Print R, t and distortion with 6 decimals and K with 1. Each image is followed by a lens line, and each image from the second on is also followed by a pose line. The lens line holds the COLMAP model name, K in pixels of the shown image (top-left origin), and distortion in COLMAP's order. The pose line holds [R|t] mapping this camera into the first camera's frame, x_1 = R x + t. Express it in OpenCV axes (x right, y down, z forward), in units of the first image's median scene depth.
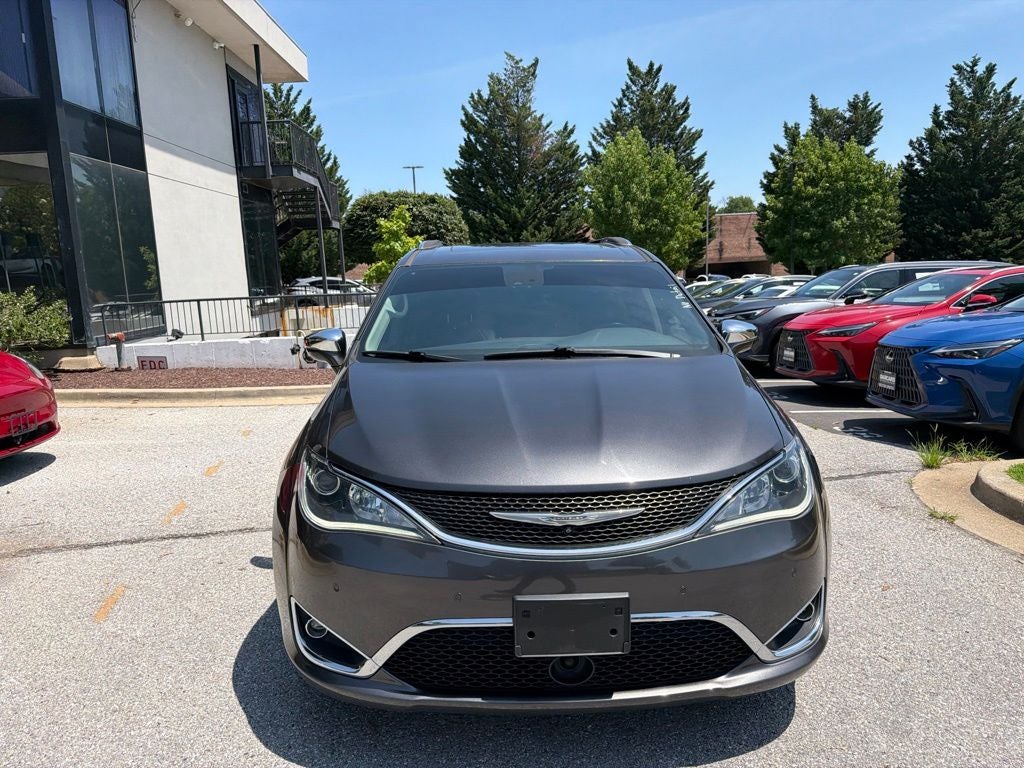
lens RADIAL K [[720.9, 0, 519.0], [0, 720.9, 382.7], [0, 0, 1]] dist [0.029925, -0.038532]
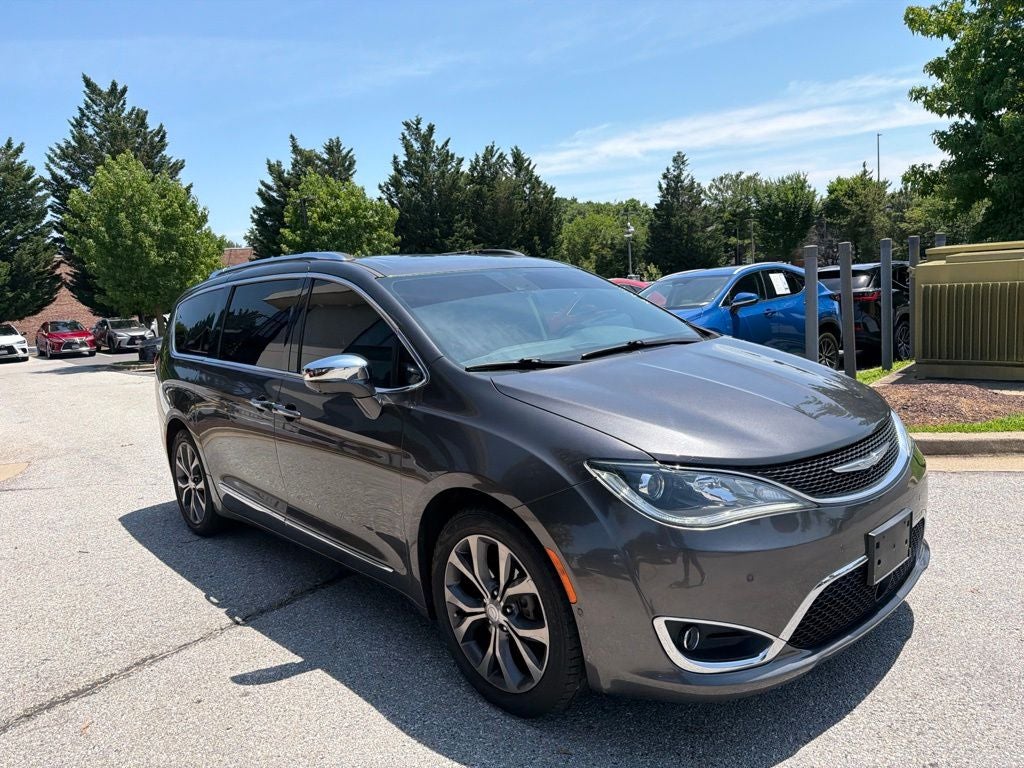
lens RADIAL K [[719.6, 0, 518.4], [0, 719.6, 390.3], [0, 0, 1]] dist [0.031066, -0.037963]
pose [[0.761772, -0.126923, 0.635291, -0.055830], [0.151506, 0.988330, 0.015785, -0.001487], [-0.629881, 0.084226, 0.772112, 0.022054]]
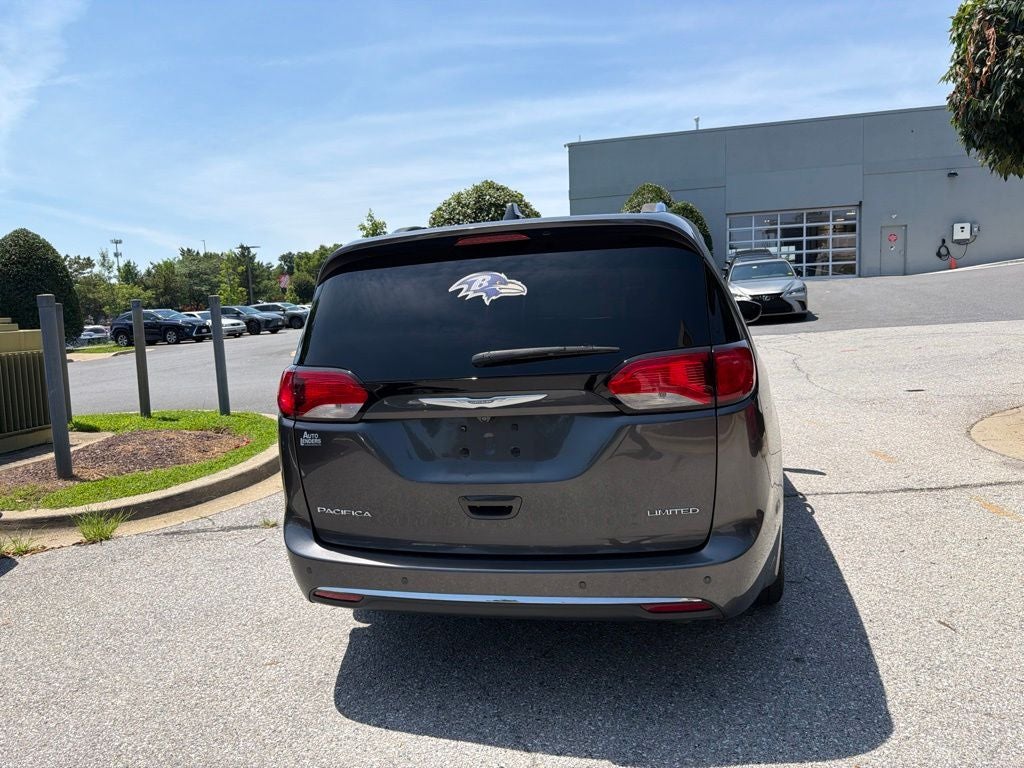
lens RADIAL K [[719.6, 0, 519.9], [0, 719.6, 374.9], [0, 0, 1]] dist [0.031066, -0.037963]
pose [[-0.960726, 0.055399, 0.271913, -0.019833], [0.122702, 0.963683, 0.237192, -0.029336], [-0.248898, 0.261241, -0.932632, 0.222635]]
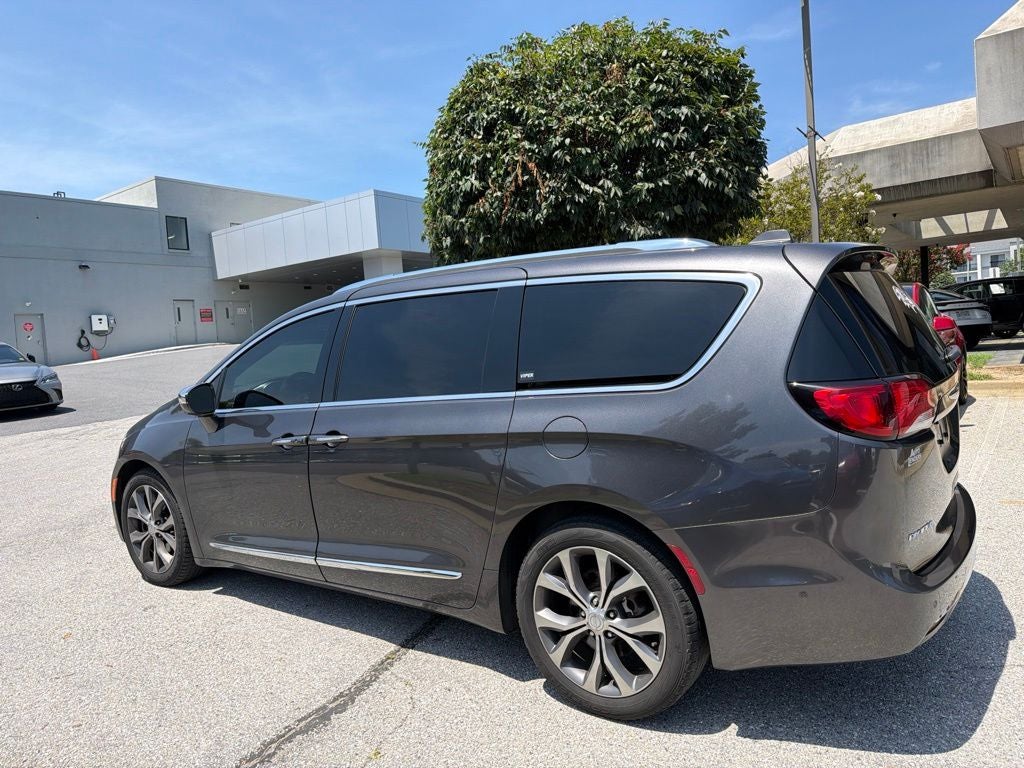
lens RADIAL K [[719.6, 0, 516.0], [0, 719.6, 380.0], [0, 0, 1]] dist [0.031066, -0.037963]
pose [[-0.604776, 0.124107, -0.786666, 0.076016], [-0.027781, 0.983894, 0.176579, -0.026230], [0.795911, 0.128645, -0.591588, 0.178392]]
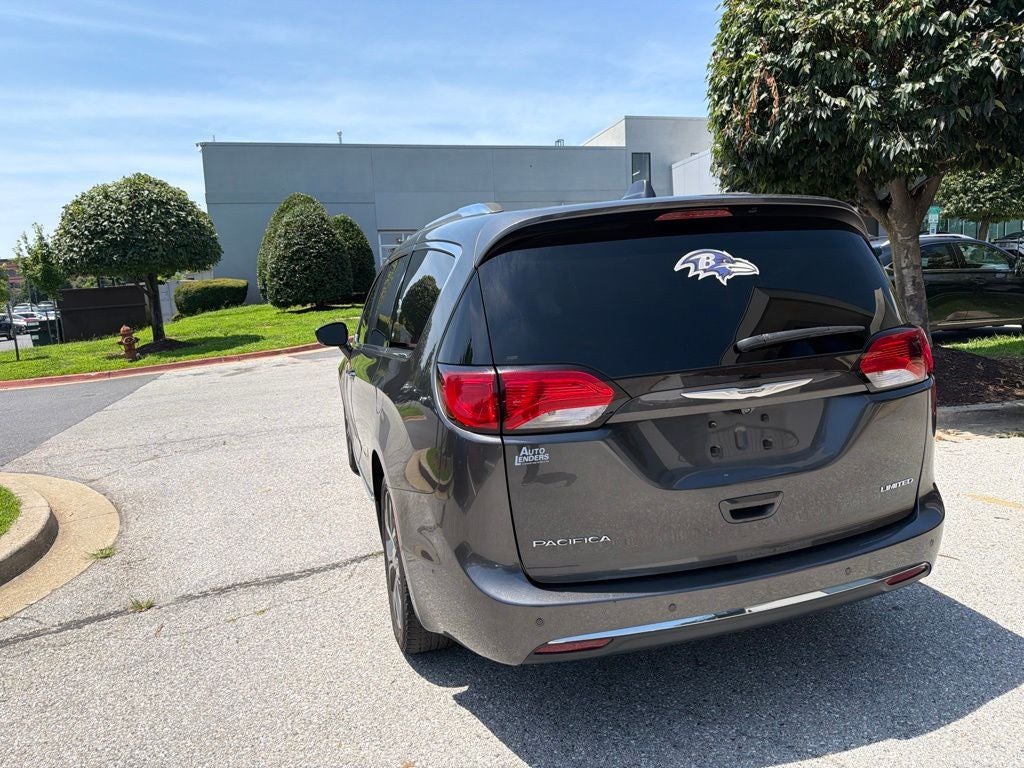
lens RADIAL K [[719.6, 0, 516.9], [0, 719.6, 378.7], [0, 0, 1]] dist [0.031066, -0.037963]
pose [[-0.964739, 0.116630, -0.235960, 0.026560], [0.051278, 0.962574, 0.266125, -0.029597], [0.258167, 0.244641, -0.934613, 0.214799]]
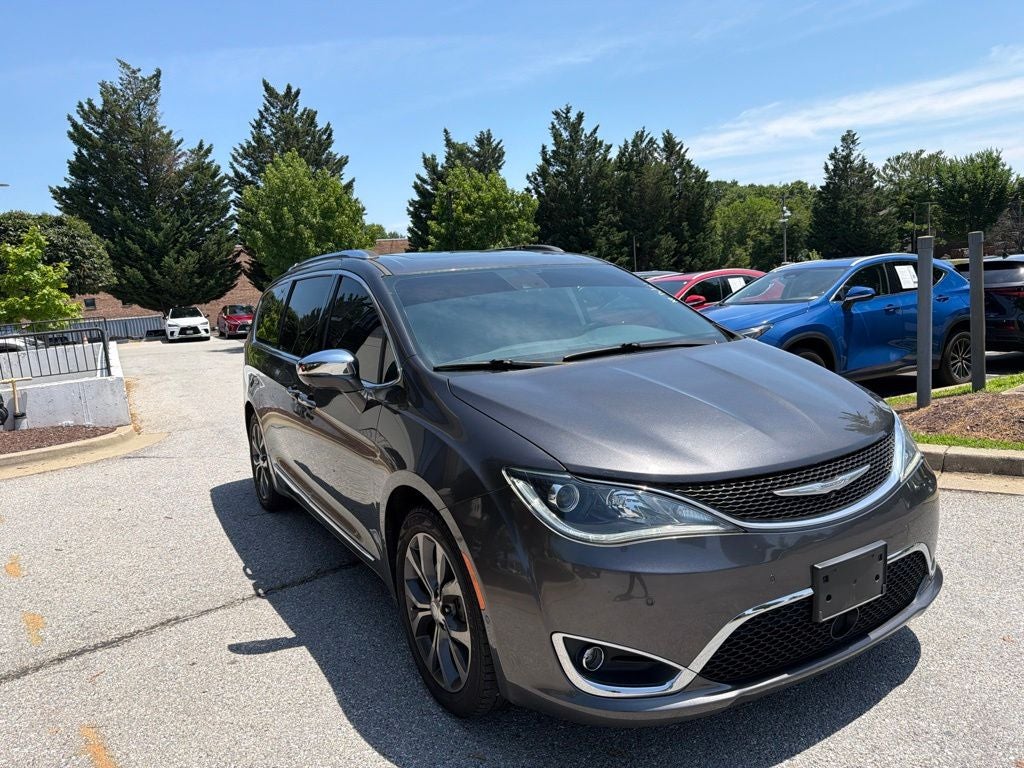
lens RADIAL K [[719.6, 0, 519.4], [0, 719.6, 386.9], [0, 0, 1]] dist [0.031066, -0.037963]
pose [[0.879269, -0.104749, 0.464664, -0.041397], [0.118344, 0.992973, -0.000092, -0.000435], [-0.461389, 0.055071, 0.885487, 0.012844]]
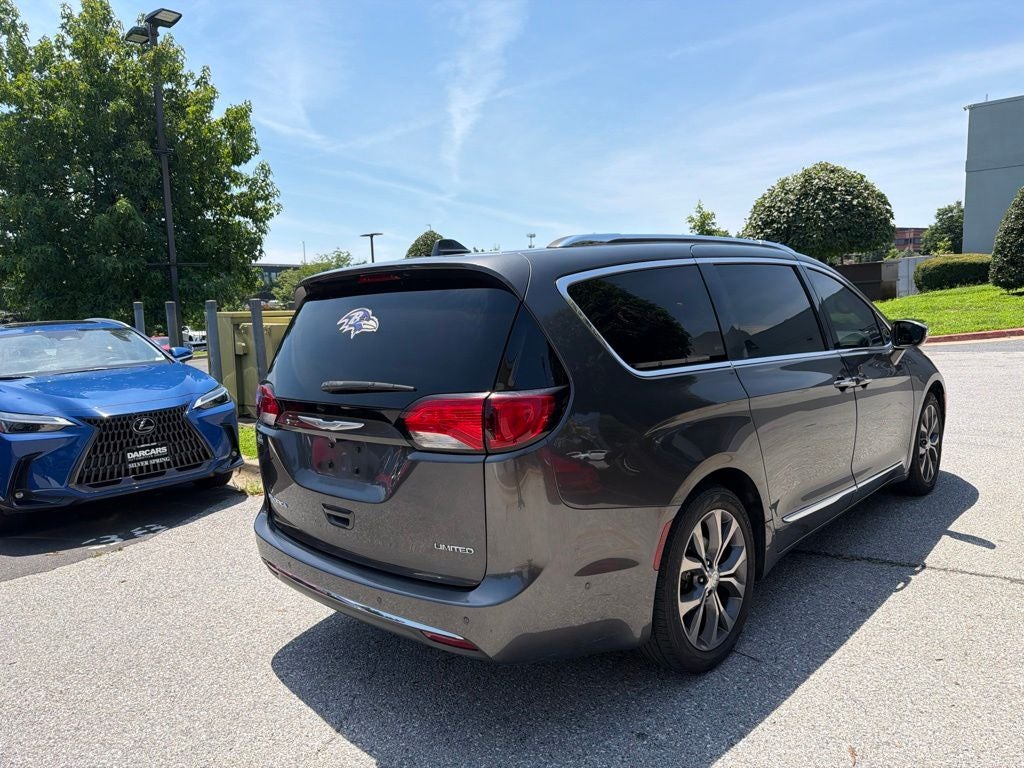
lens RADIAL K [[719.6, 0, 520.4], [0, 719.6, 388.7], [0, 0, 1]] dist [0.031066, -0.037963]
pose [[-0.703515, -0.025032, 0.710239, -0.059684], [0.164564, 0.966479, 0.197069, -0.027302], [-0.691364, 0.255521, -0.675814, 0.202373]]
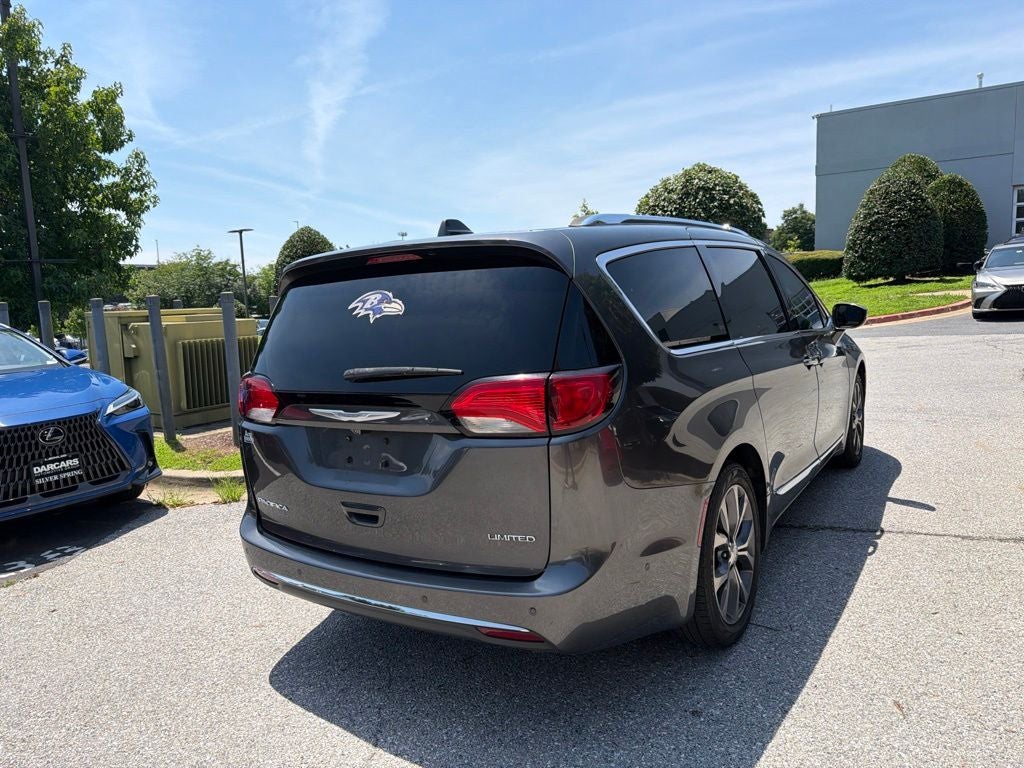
lens RADIAL K [[719.6, 0, 520.4], [0, 719.6, 382.7], [0, 0, 1]] dist [0.031066, -0.037963]
pose [[-0.814955, 0.004765, 0.579504, -0.047856], [0.160868, 0.962528, 0.218314, -0.027771], [-0.556749, 0.271140, -0.785184, 0.209952]]
